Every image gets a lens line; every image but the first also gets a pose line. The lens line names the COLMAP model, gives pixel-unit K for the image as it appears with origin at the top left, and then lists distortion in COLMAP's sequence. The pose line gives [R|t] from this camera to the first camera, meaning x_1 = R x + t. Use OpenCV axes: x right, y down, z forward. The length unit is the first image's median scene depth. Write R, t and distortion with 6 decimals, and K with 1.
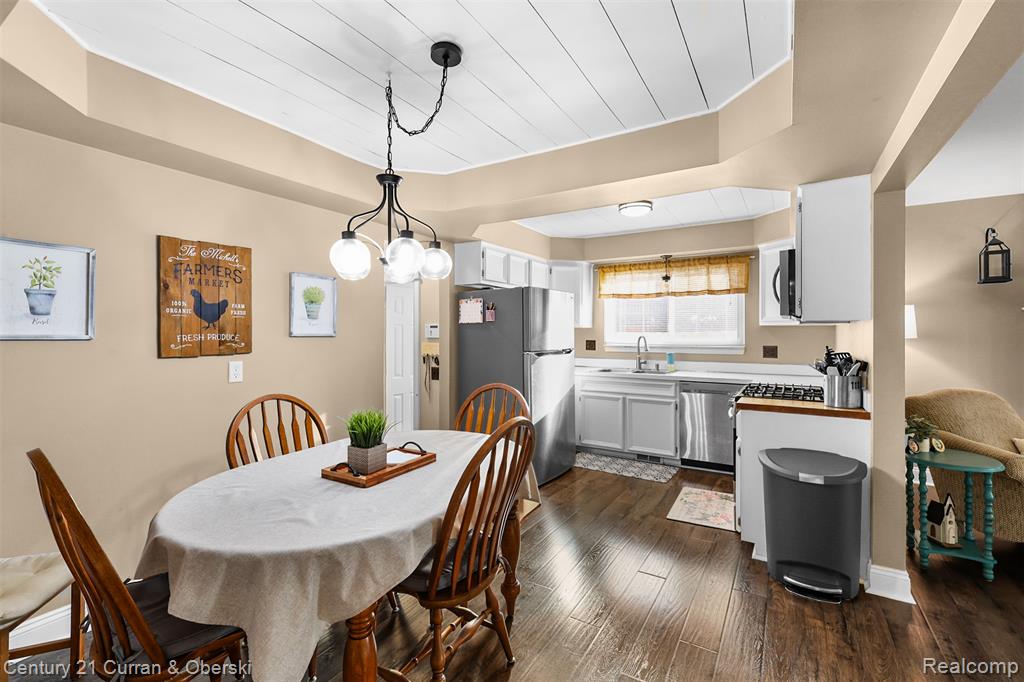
lens RADIAL K [[445.1, 0, 514.4], [0, 445.1, 333.2], [0, 0, 1]] dist [0.002554, 0.000117]
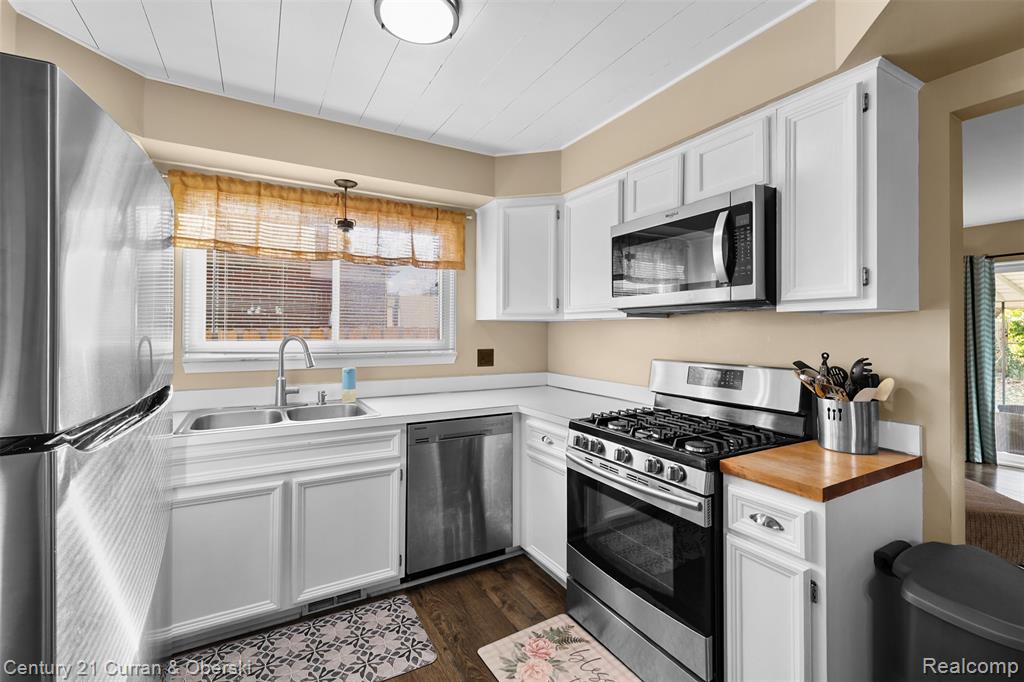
lens RADIAL K [[445.1, 0, 512.8], [0, 445.1, 325.6], [0, 0, 1]] dist [0.002554, 0.000117]
pose [[0.475850, 0.012523, 0.879437, -0.027891], [-0.001845, 0.999911, -0.013240, 0.000772], [-0.879524, 0.004678, 0.475831, 0.688909]]
